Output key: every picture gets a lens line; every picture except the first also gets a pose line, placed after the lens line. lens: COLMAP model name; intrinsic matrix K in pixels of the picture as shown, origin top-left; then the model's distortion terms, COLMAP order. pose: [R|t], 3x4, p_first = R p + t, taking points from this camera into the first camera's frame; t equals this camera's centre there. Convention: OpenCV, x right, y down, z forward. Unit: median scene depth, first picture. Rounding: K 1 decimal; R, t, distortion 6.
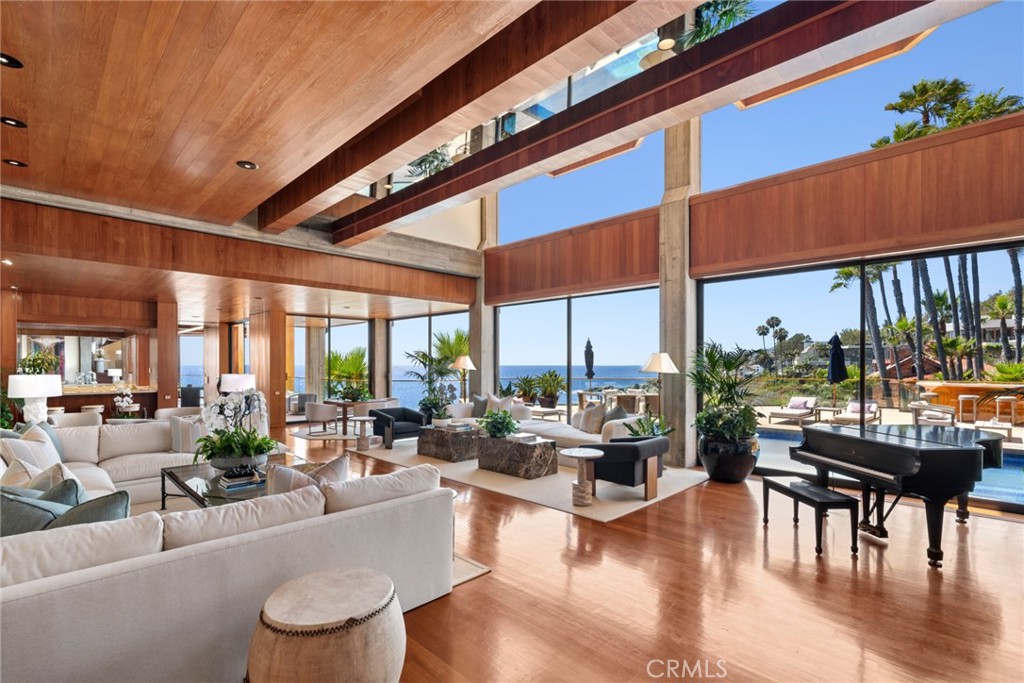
lens RADIAL K [[463.3, 0, 504.6], [0, 463.3, 365.0], [0, 0, 1]] dist [-0.004630, -0.000421]
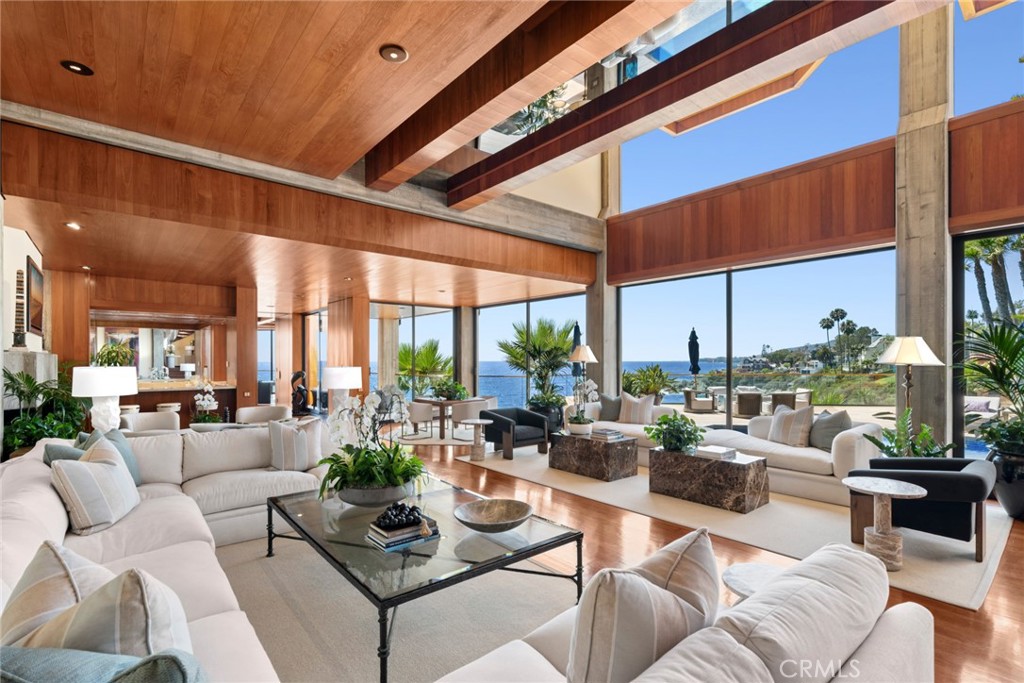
lens RADIAL K [[463.3, 0, 505.0], [0, 463.3, 360.1], [0, 0, 1]] dist [-0.004630, -0.000421]
pose [[0.995847, -0.001816, -0.091025, -0.199223], [0.001668, 0.999997, -0.001702, 0.008868], [0.091028, 0.001544, 0.995847, 0.205920]]
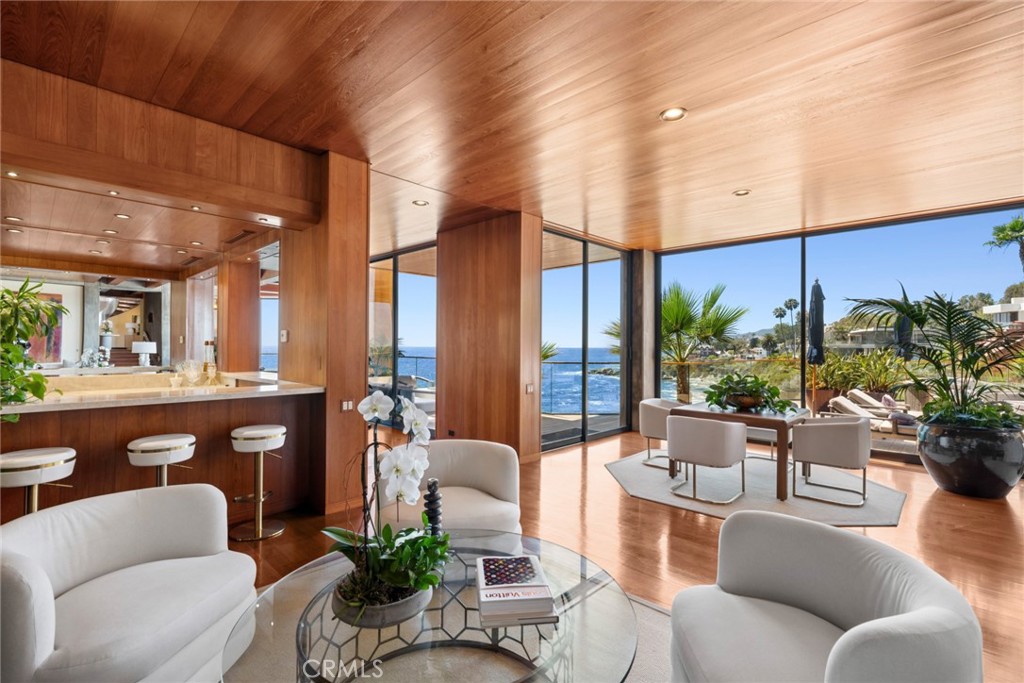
lens RADIAL K [[463.3, 0, 515.0], [0, 463.3, 341.5], [0, 0, 1]] dist [-0.004630, -0.000421]
pose [[0.999831, 0.005398, 0.017580, -0.772241], [-0.005208, 0.999927, -0.010860, 0.027115], [-0.017637, 0.010766, 0.999786, 0.795194]]
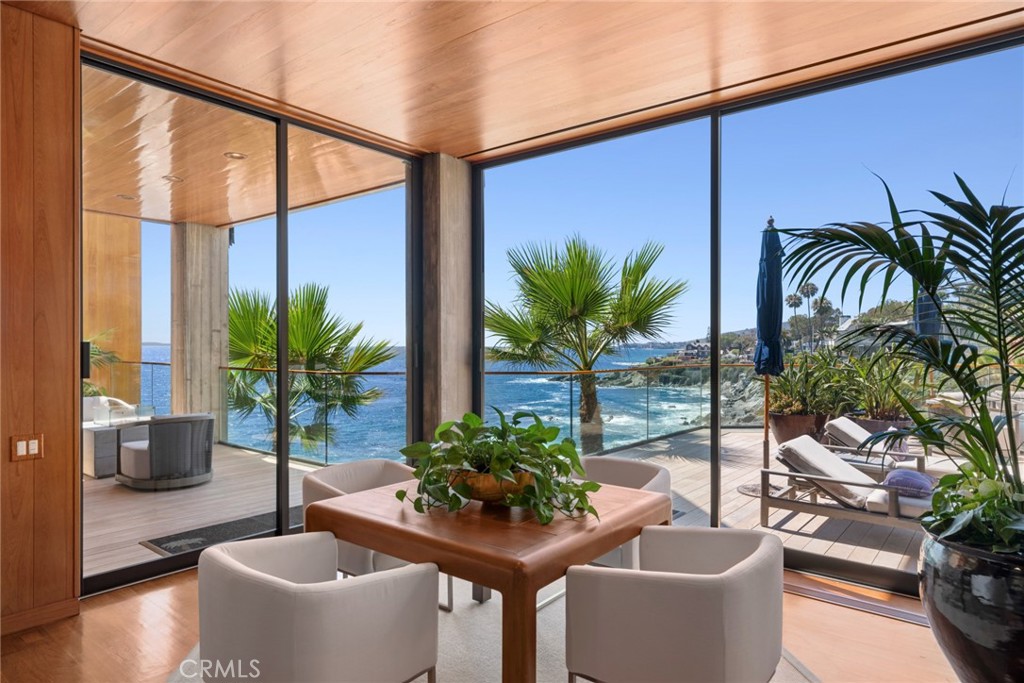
lens RADIAL K [[616.2, 0, 510.7], [0, 616.2, 344.8], [0, 0, 1]] dist [0.006796, 0.001985]
pose [[0.994492, 0.002189, 0.104793, -0.481080], [-0.002056, 0.999997, -0.001383, 0.028600], [-0.104796, 0.001160, 0.994493, 1.092004]]
